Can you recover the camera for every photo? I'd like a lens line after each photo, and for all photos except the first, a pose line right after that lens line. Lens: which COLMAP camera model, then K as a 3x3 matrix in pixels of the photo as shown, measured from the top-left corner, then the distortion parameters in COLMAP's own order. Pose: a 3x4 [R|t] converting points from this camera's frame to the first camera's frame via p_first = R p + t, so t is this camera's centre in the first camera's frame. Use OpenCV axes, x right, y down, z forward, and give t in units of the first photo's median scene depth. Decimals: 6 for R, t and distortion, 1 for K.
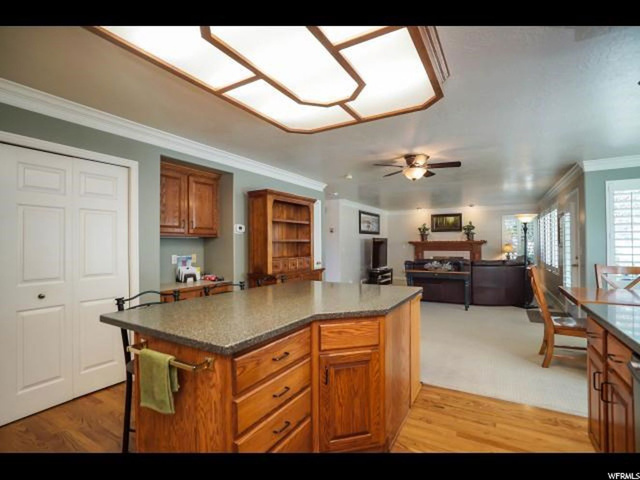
lens RADIAL K [[301.5, 0, 320.0], [0, 301.5, 240.0], [0, 0, 1]] dist [-0.056905, 0.014684]
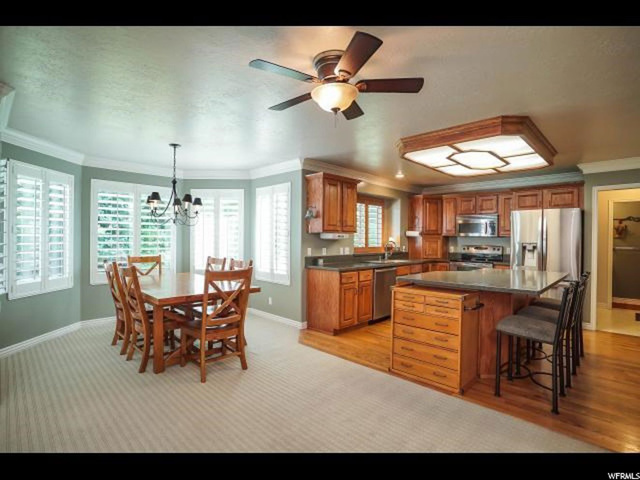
lens RADIAL K [[322.9, 0, 320.0], [0, 322.9, 240.0], [0, 0, 1]] dist [-0.022140, 0.000550]
pose [[-0.972184, -0.003730, 0.234188, 0.089115], [-0.006624, 0.999911, -0.011573, 0.006515], [-0.234124, -0.012803, -0.972122, 0.620940]]
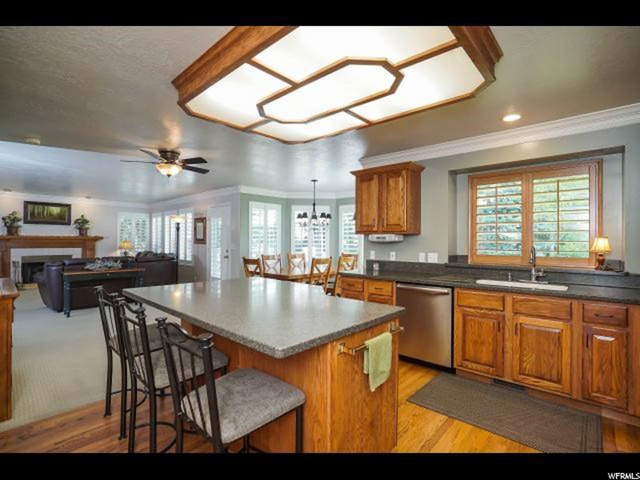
lens RADIAL K [[306.3, 0, 320.0], [0, 306.3, 240.0], [0, 0, 1]] dist [-0.038546, 0.013850]
pose [[0.204070, 0.009071, 0.978914, -0.227954], [-0.022337, 0.999740, -0.004608, 0.001449], [-0.978702, -0.020926, 0.204219, 0.123776]]
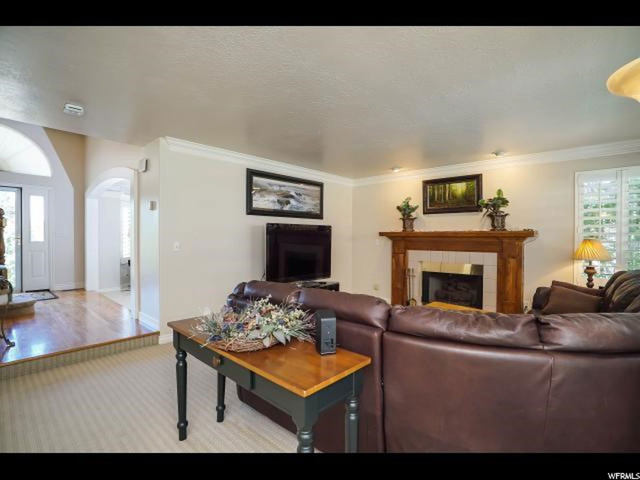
lens RADIAL K [[301.5, 0, 320.0], [0, 301.5, 240.0], [0, 0, 1]] dist [-0.056905, 0.014684]
pose [[0.981459, 0.010817, -0.191366, 0.320732], [-0.006333, 0.999691, 0.024026, 0.007187], [0.191567, -0.022369, 0.981225, 0.493349]]
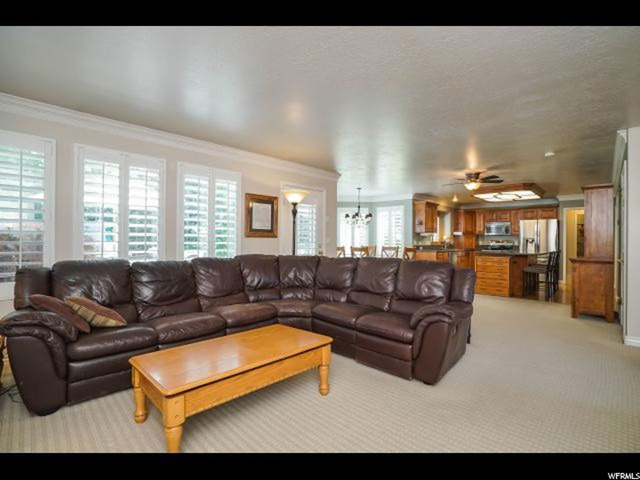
lens RADIAL K [[306.3, 0, 320.0], [0, 306.3, 240.0], [0, 0, 1]] dist [-0.038546, 0.013850]
pose [[-0.974488, -0.001773, 0.224431, 0.291577], [-0.005370, 0.999867, -0.015416, 0.026286], [-0.224374, -0.016227, -0.974368, 1.059341]]
